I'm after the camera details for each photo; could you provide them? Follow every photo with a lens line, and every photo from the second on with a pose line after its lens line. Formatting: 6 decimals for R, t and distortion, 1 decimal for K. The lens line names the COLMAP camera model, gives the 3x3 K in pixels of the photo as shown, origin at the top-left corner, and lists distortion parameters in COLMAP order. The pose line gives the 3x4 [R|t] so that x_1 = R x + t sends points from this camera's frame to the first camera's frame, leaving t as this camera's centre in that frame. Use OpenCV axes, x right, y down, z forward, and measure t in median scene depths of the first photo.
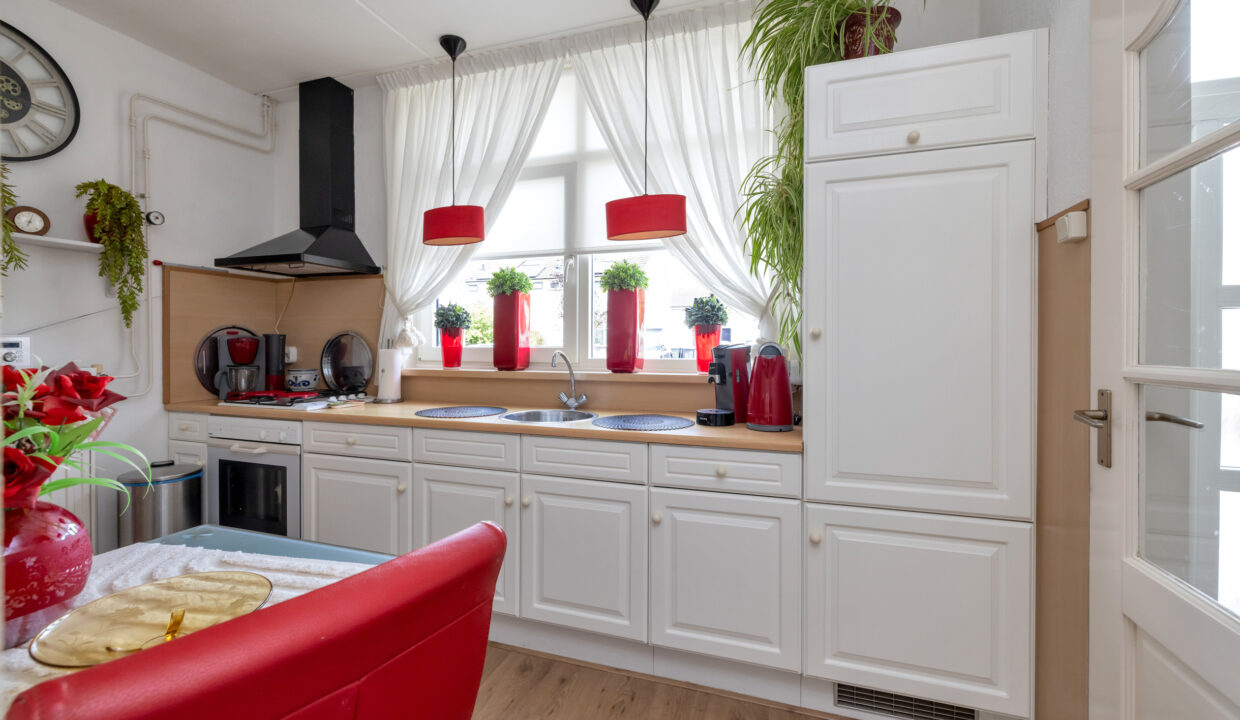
lens RADIAL K [[528.8, 0, 584.1], [0, 528.8, 346.5], [0, 0, 1]] dist [0.003233, -0.000902]
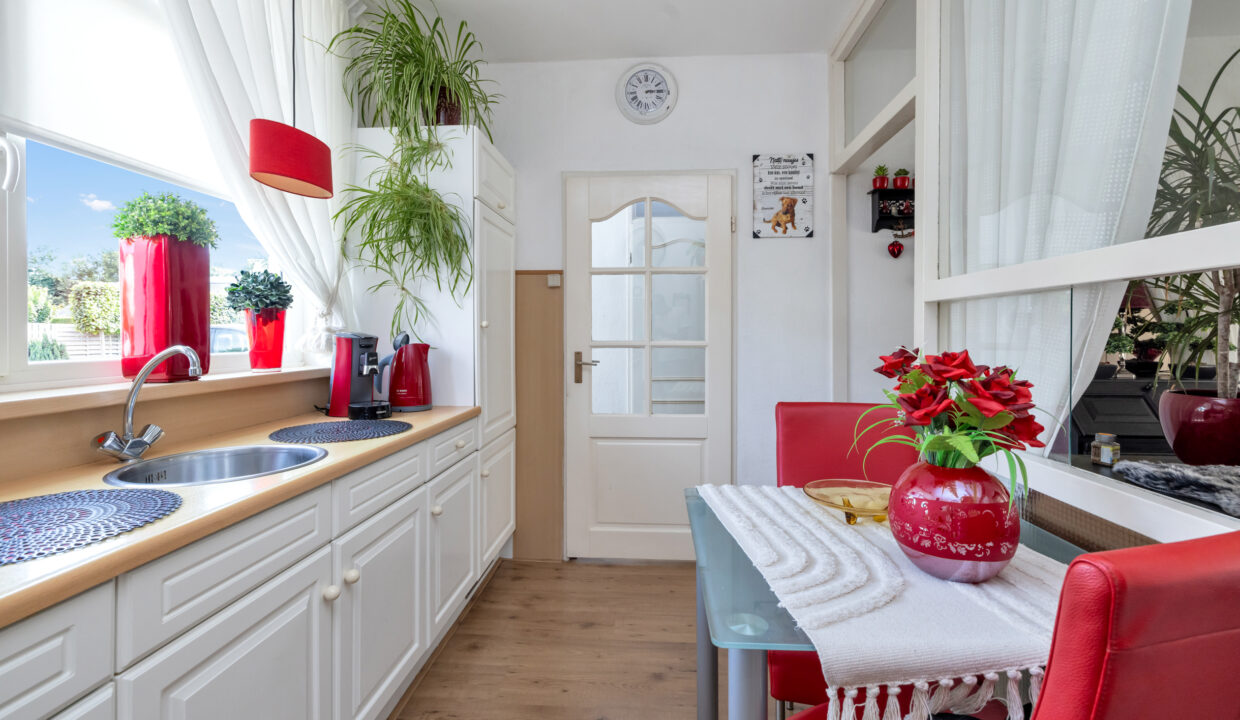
lens RADIAL K [[528.8, 0, 616.3], [0, 528.8, 338.8], [0, 0, 1]] dist [0.003233, -0.000902]
pose [[-0.285810, -0.013300, 0.958194, -0.604644], [0.020545, 0.999589, 0.020002, 0.003576], [-0.958066, 0.025403, -0.285419, 0.636074]]
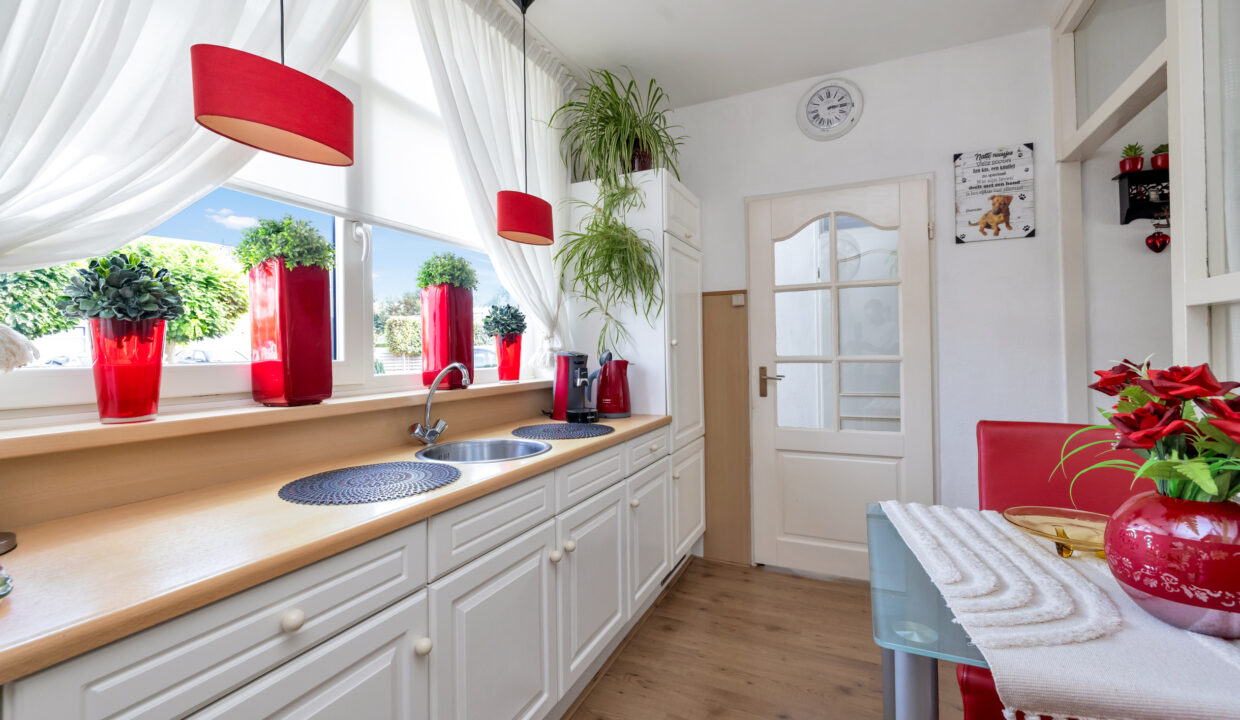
lens RADIAL K [[528.8, 0, 615.6], [0, 528.8, 350.9], [0, 0, 1]] dist [0.003233, -0.000902]
pose [[0.088354, -0.006106, 0.996070, -0.663307], [0.037522, 0.999292, 0.002798, 0.001964], [-0.995382, 0.037128, 0.088520, 0.622951]]
